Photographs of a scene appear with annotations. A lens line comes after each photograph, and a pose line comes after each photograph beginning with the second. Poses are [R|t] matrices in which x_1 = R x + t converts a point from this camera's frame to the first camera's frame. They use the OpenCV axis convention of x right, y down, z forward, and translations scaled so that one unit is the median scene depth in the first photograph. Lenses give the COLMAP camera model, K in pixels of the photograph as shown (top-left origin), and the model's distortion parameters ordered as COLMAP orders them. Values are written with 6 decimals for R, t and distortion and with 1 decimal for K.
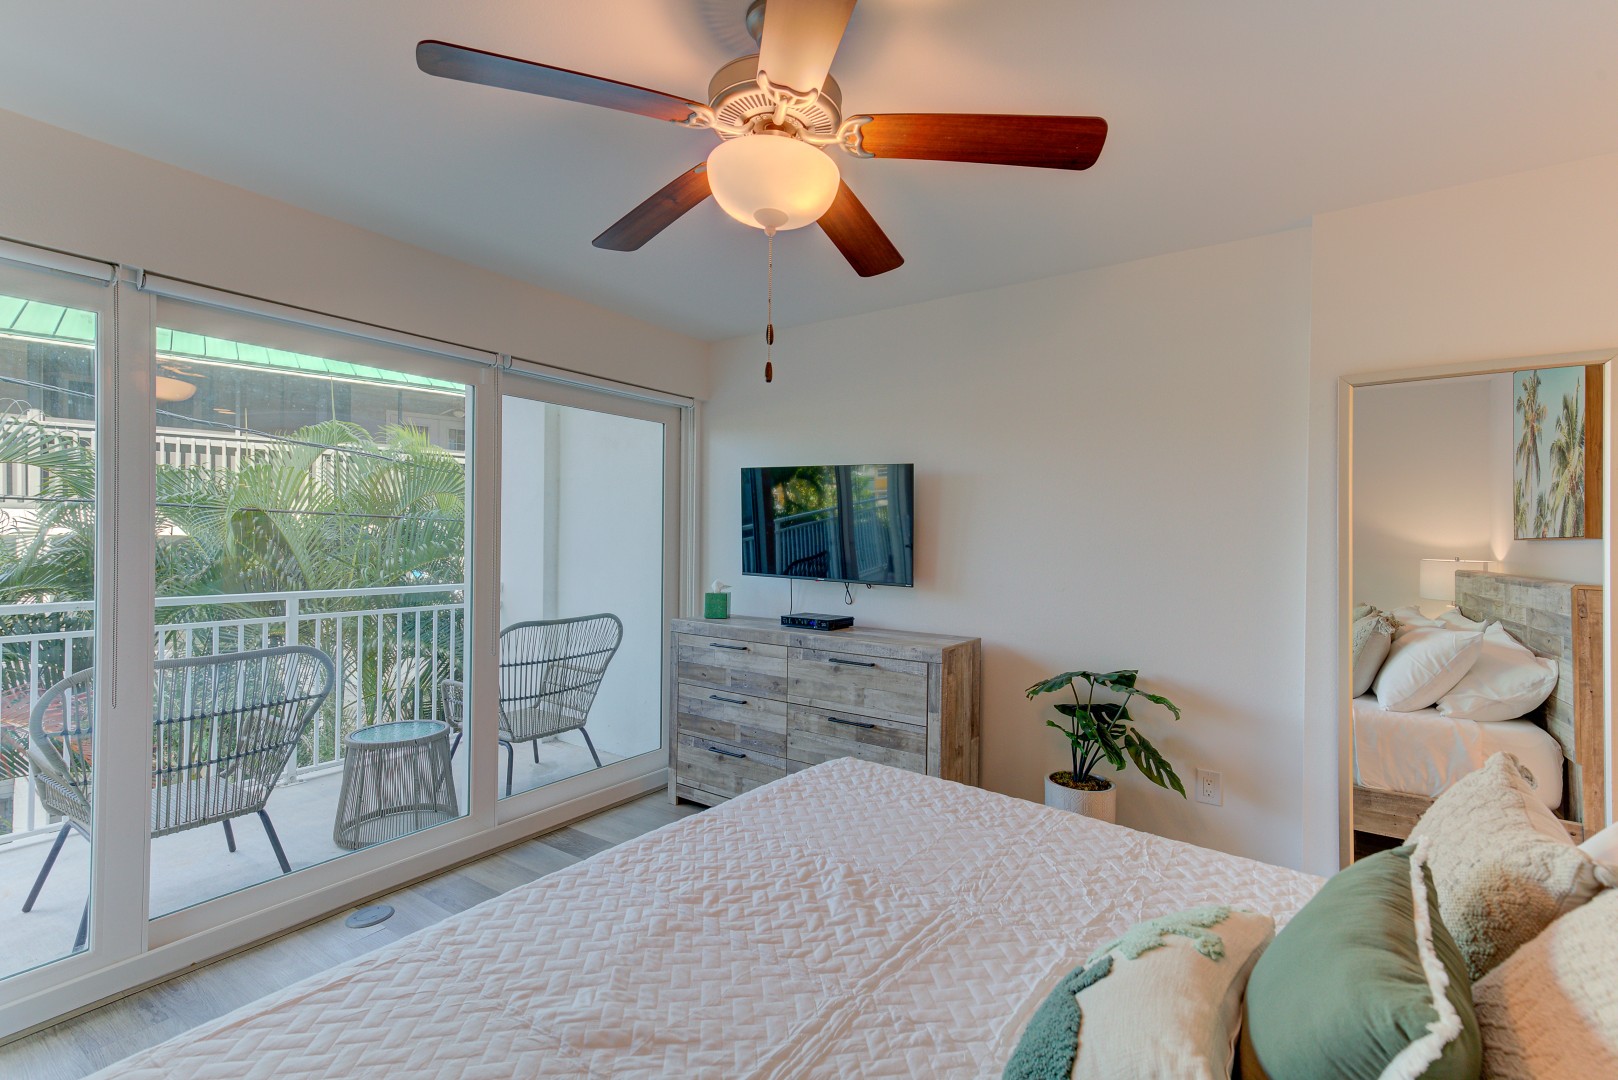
lens RADIAL K [[724.8, 0, 810.5], [0, 724.8, 538.6], [0, 0, 1]] dist [0.018414, 0.000376]
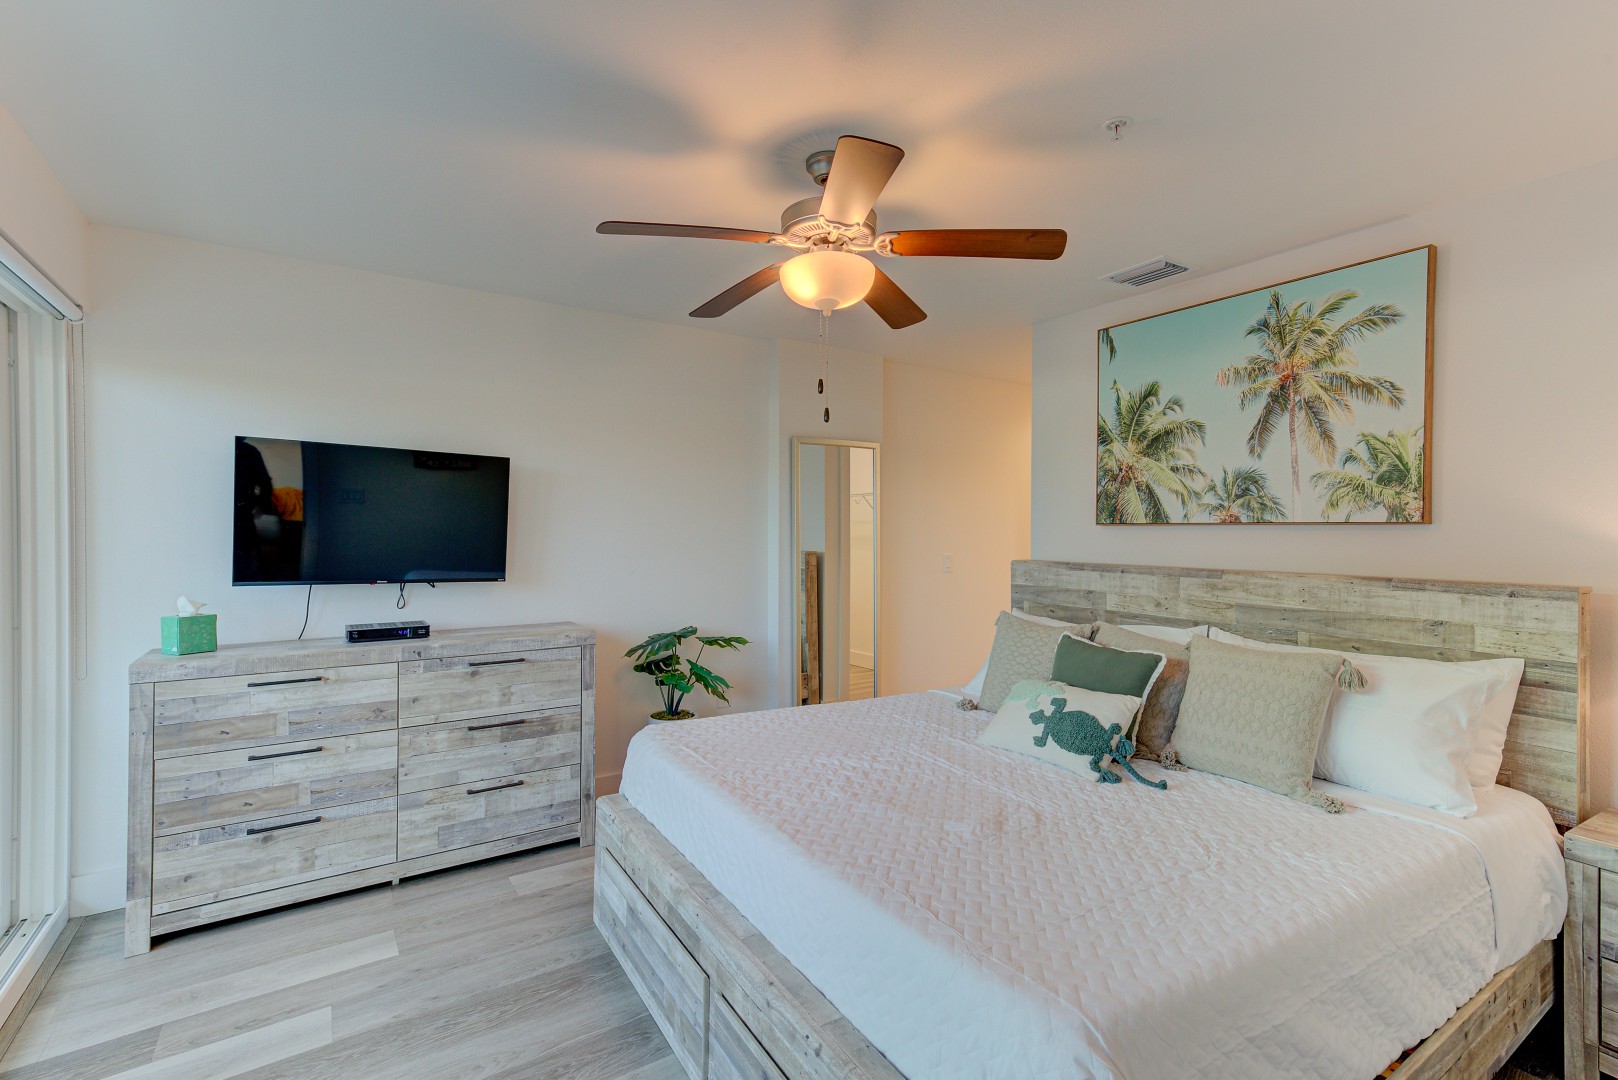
lens RADIAL K [[724.8, 0, 810.5], [0, 724.8, 538.6], [0, 0, 1]] dist [0.018414, 0.000376]
pose [[0.362850, -0.019834, 0.931637, -0.671200], [0.002027, 0.999788, 0.020496, -0.011540], [-0.931845, -0.005548, 0.362813, 0.258909]]
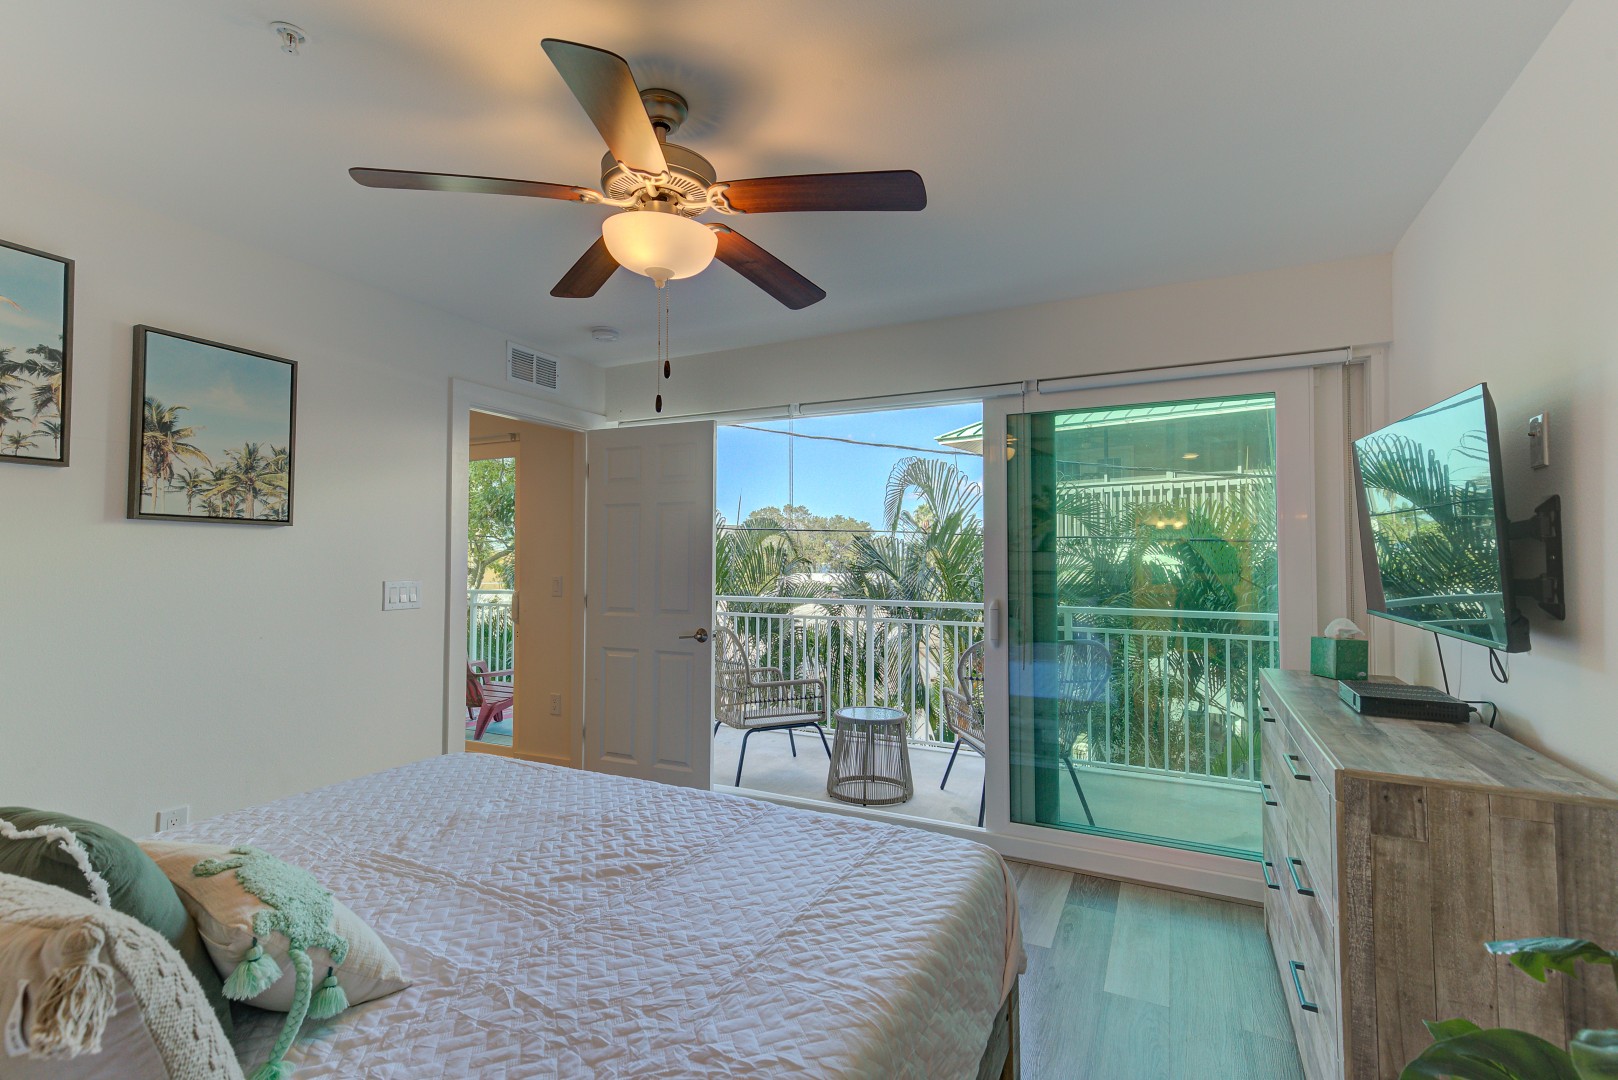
lens RADIAL K [[728.0, 0, 798.9], [0, 728.0, 541.3], [0, 0, 1]] dist [0.000591, 0.000351]
pose [[0.163064, -0.038758, -0.985854, 0.552223], [-0.002292, 0.999211, -0.039662, 0.019151], [0.986613, 0.008727, 0.162846, 0.508906]]
